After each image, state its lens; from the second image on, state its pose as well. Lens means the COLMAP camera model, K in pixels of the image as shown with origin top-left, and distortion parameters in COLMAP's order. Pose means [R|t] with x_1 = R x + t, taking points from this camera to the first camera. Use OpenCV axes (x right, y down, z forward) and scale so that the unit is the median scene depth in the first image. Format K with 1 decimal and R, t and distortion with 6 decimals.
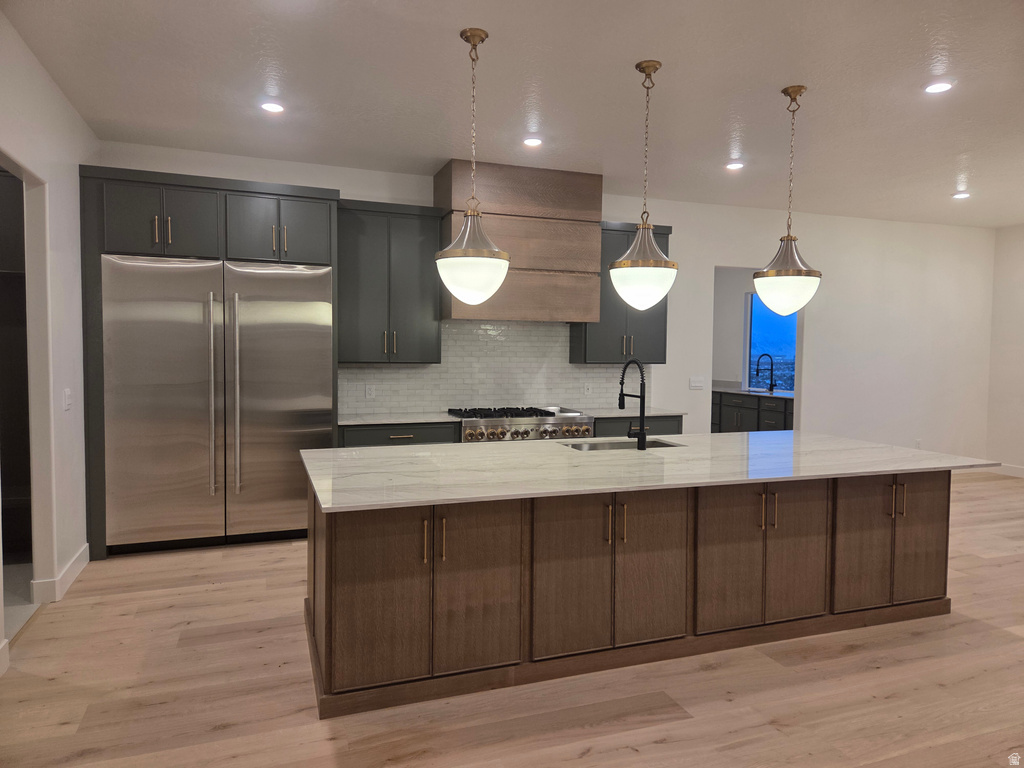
lens RADIAL K [[682.9, 0, 509.4], [0, 682.9, 378.2], [0, 0, 1]] dist [0.009391, -0.008739]
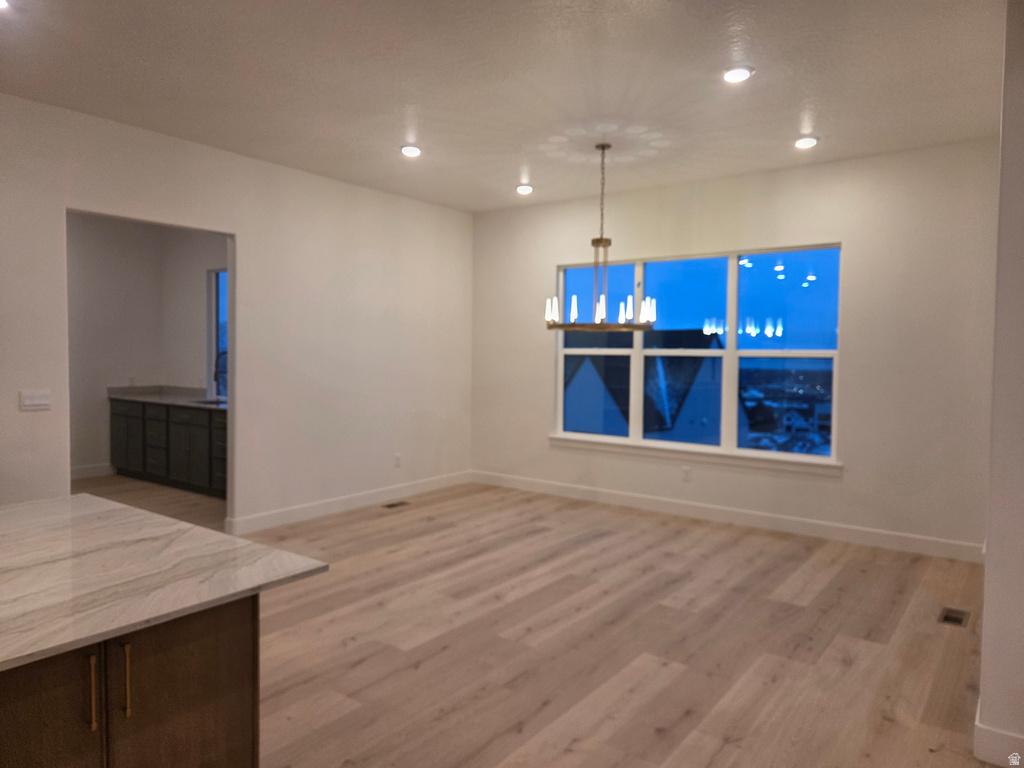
lens RADIAL K [[682.9, 0, 505.9], [0, 682.9, 378.6], [0, 0, 1]] dist [0.009391, -0.008739]
pose [[0.826297, -0.023355, 0.562750, 0.205976], [0.022602, 0.999710, 0.008303, -0.005459], [-0.562781, 0.005859, 0.826586, 0.201110]]
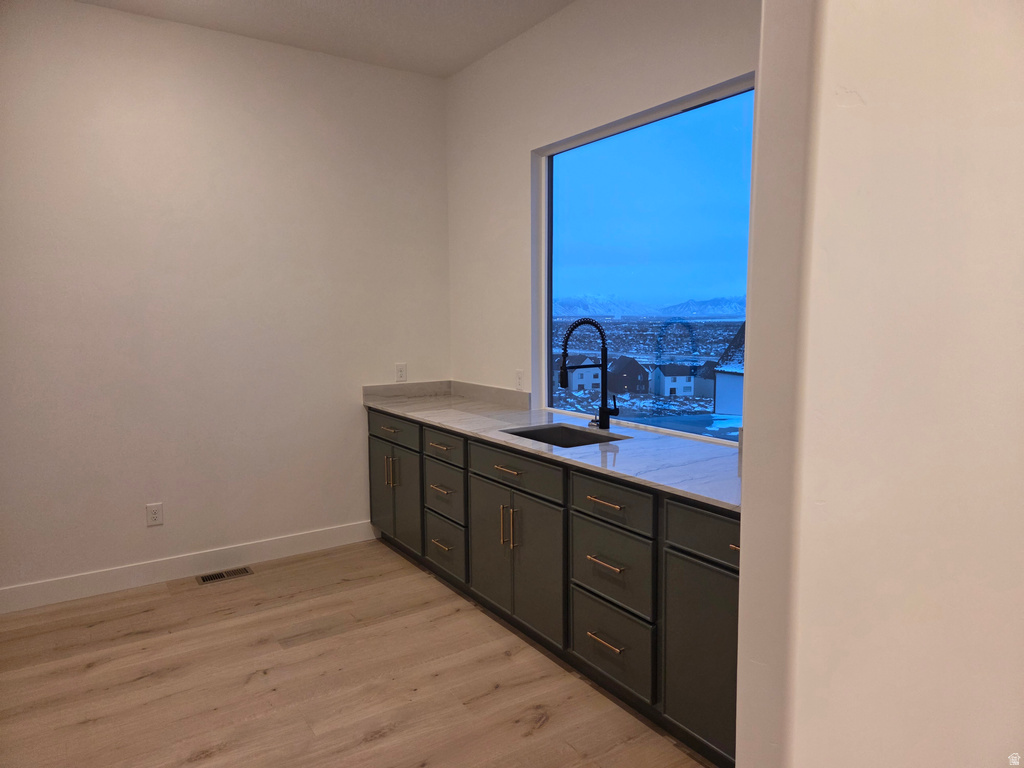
lens RADIAL K [[682.9, 0, 509.9], [0, 682.9, 390.4], [0, 0, 1]] dist [0.009391, -0.008739]
pose [[0.972691, -0.045692, 0.227560, 0.265788], [0.029825, 0.996909, 0.072687, -0.027087], [-0.230178, -0.063915, 0.971047, 0.694810]]
